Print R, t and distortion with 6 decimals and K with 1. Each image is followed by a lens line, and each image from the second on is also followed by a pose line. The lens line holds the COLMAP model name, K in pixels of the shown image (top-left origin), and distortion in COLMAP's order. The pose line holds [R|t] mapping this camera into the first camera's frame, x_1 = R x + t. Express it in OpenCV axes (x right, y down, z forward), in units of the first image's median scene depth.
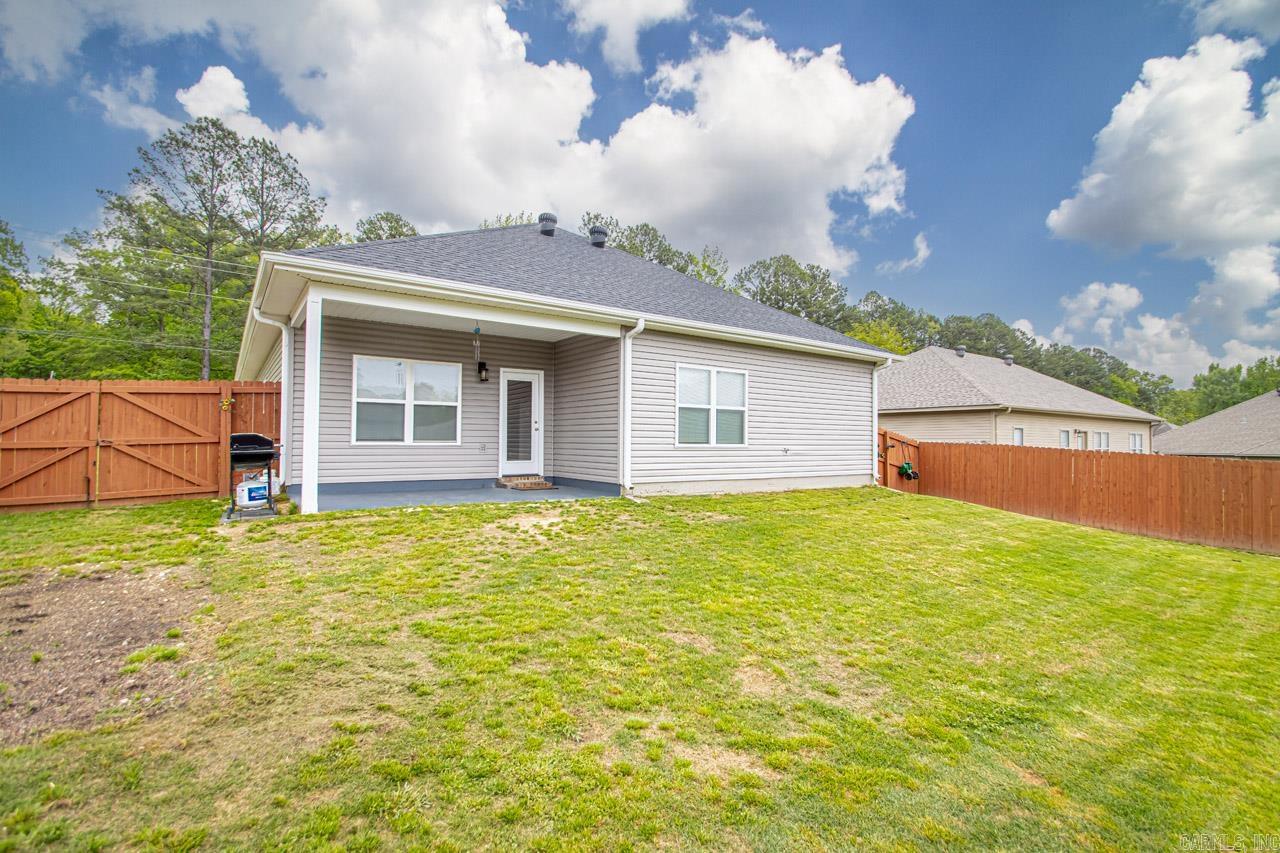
lens RADIAL K [[593.5, 0, 660.1], [0, 593.5, 422.1], [0, 0, 1]] dist [0.001476, 0.000168]
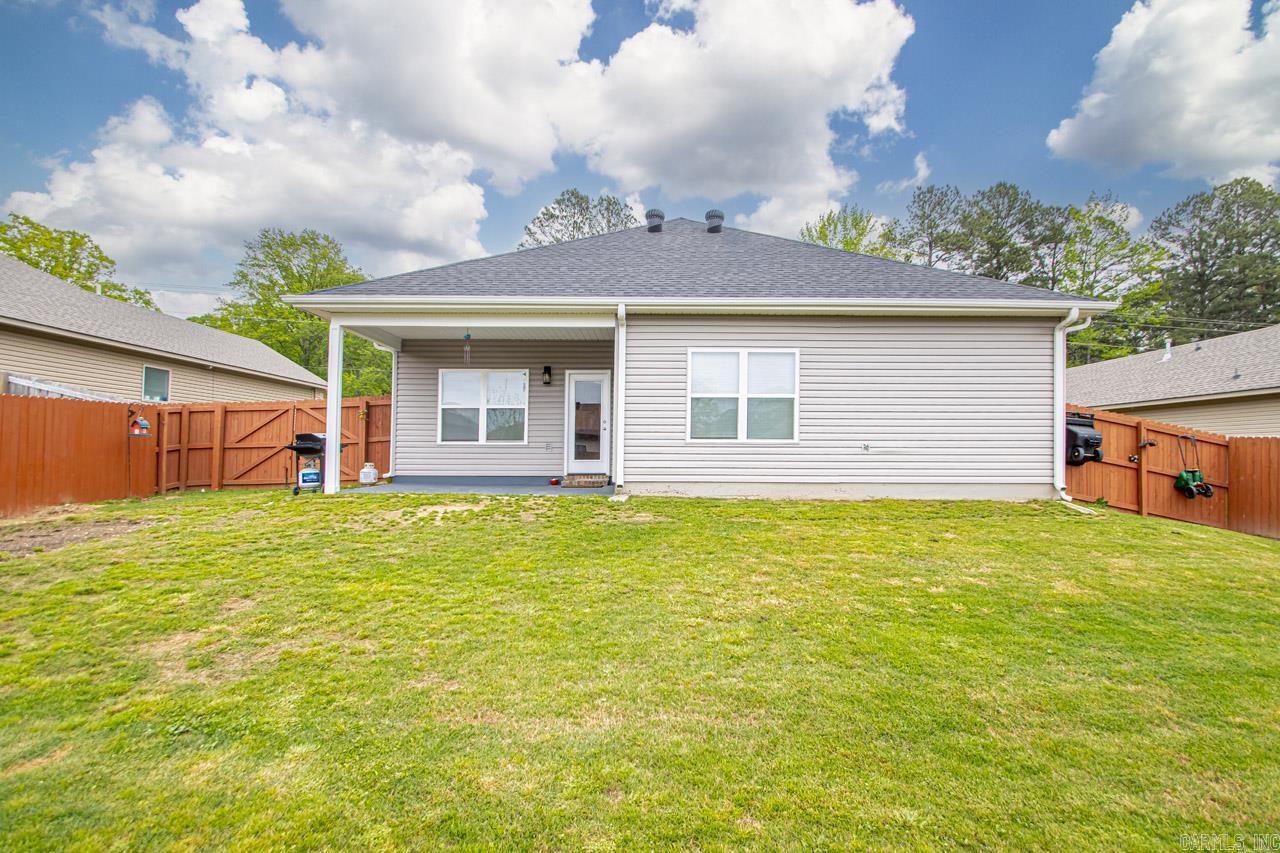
lens RADIAL K [[616.2, 0, 640.8], [0, 616.2, 447.6], [0, 0, 1]] dist [0.000455, -0.013410]
pose [[0.812442, -0.009761, -0.582961, 0.484167], [0.022771, 0.999628, 0.014998, 0.031942], [0.582597, -0.025460, 0.812362, 0.202312]]
